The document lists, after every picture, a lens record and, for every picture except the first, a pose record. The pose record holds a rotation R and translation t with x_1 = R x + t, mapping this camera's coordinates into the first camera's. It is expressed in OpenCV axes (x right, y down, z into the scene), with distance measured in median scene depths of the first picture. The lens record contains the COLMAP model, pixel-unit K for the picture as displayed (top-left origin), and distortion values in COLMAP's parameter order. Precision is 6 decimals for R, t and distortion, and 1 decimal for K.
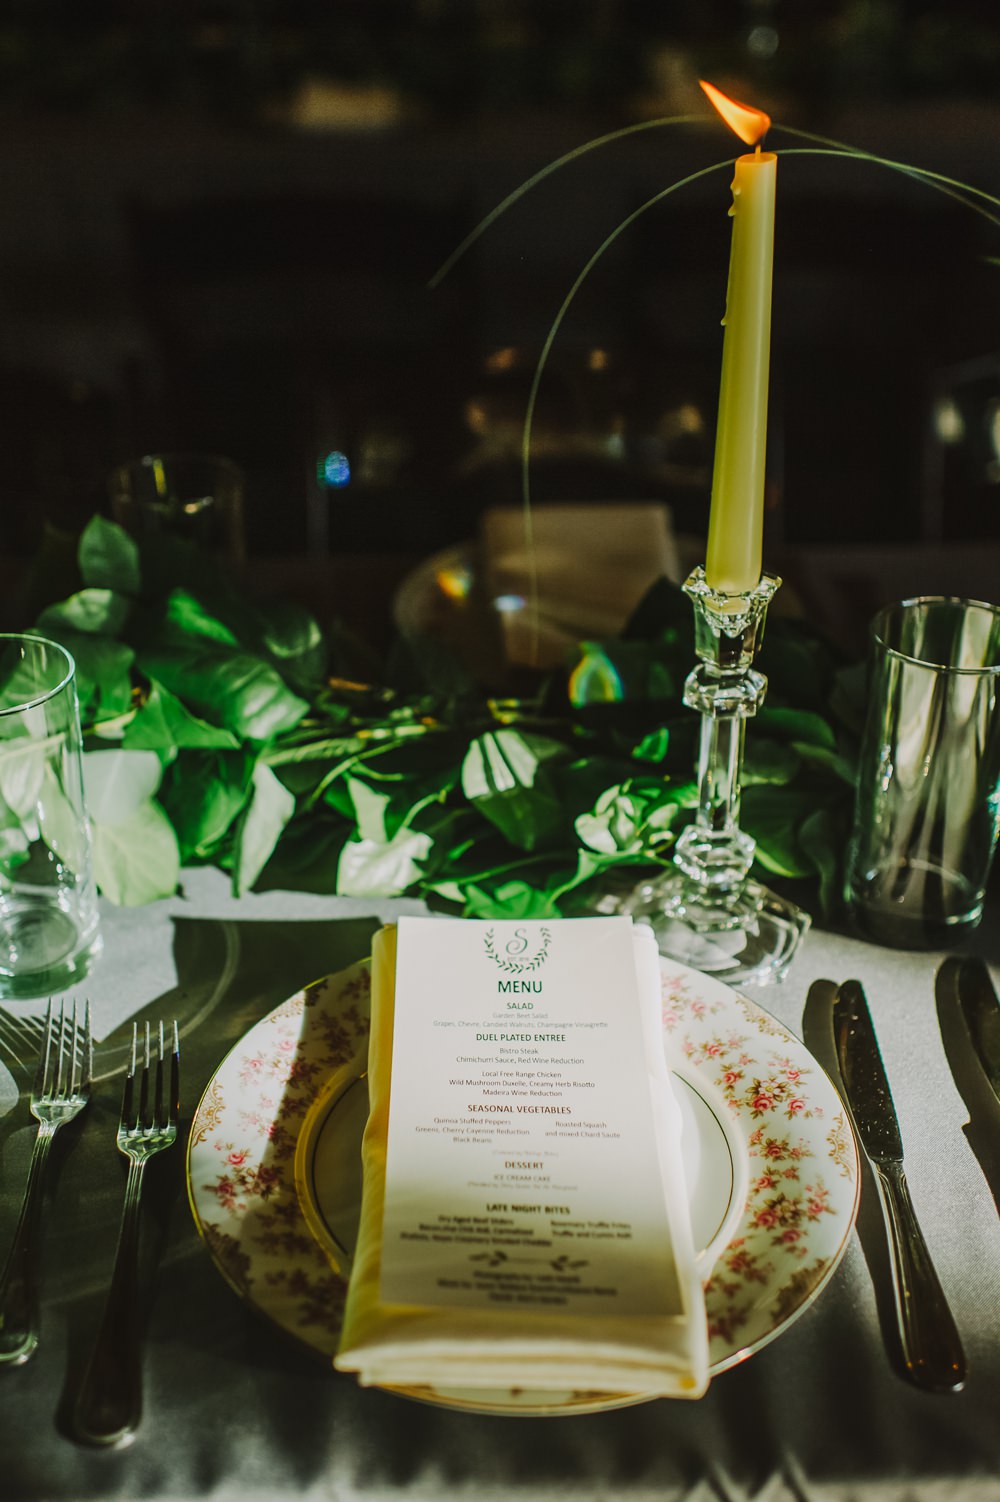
lens RADIAL K [[1668.1, 0, 500.0], [0, 1668.1, 751.0], [0, 0, 1]] dist [0.007577, -0.301320]
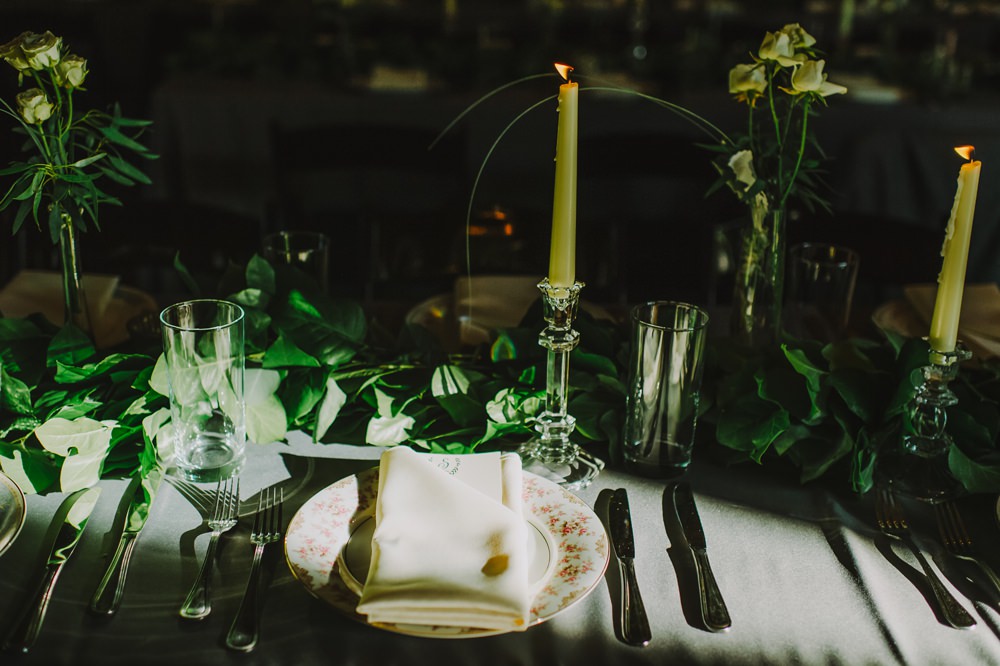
lens RADIAL K [[1049.8, 0, 500.0], [0, 1049.8, 333.0], [0, 0, 1]] dist [-0.092683, -0.003567]
pose [[0.999331, 0.034394, 0.012467, 0.042561], [-0.032279, 0.989344, -0.141974, 0.130836], [-0.017217, 0.141476, 0.989792, -0.255410]]
